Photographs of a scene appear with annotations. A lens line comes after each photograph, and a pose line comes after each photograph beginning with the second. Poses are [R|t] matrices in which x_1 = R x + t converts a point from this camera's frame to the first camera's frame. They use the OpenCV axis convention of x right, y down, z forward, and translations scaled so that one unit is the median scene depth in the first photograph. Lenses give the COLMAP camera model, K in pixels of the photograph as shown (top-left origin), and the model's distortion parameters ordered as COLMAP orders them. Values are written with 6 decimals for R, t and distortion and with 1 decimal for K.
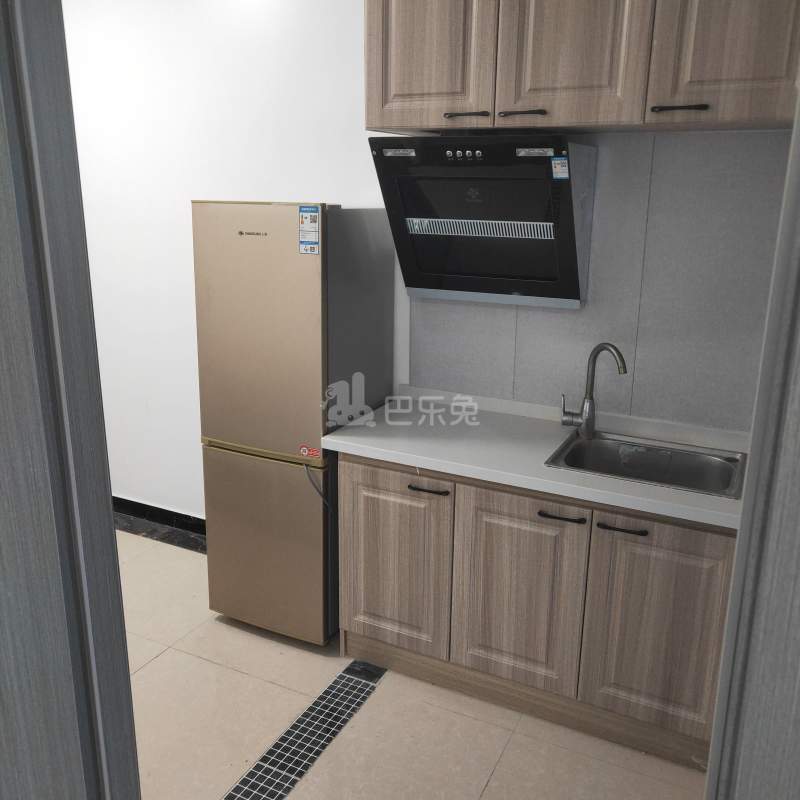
lens RADIAL K [[762.8, 0, 404.7], [0, 762.8, 402.1], [0, 0, 1]] dist [0.009516, 0.000000]
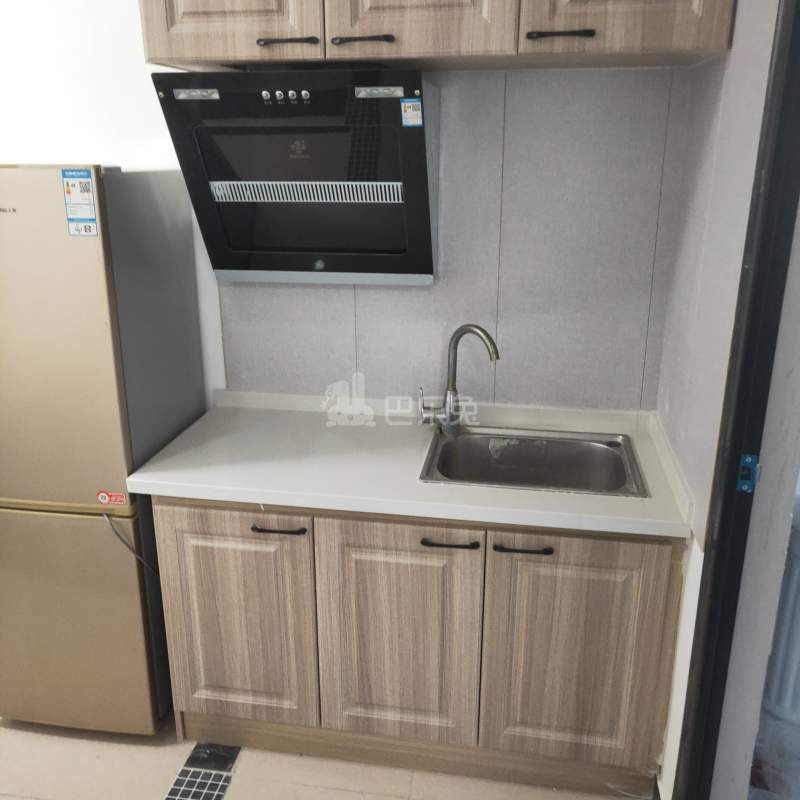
lens RADIAL K [[762.8, 0, 395.2], [0, 762.8, 393.5], [0, 0, 1]] dist [0.009516, 0.000000]
pose [[0.958266, -0.103895, 0.266331, -0.049665], [0.093606, 0.994298, 0.051075, -0.054229], [-0.270118, -0.024013, 0.962528, 0.216615]]
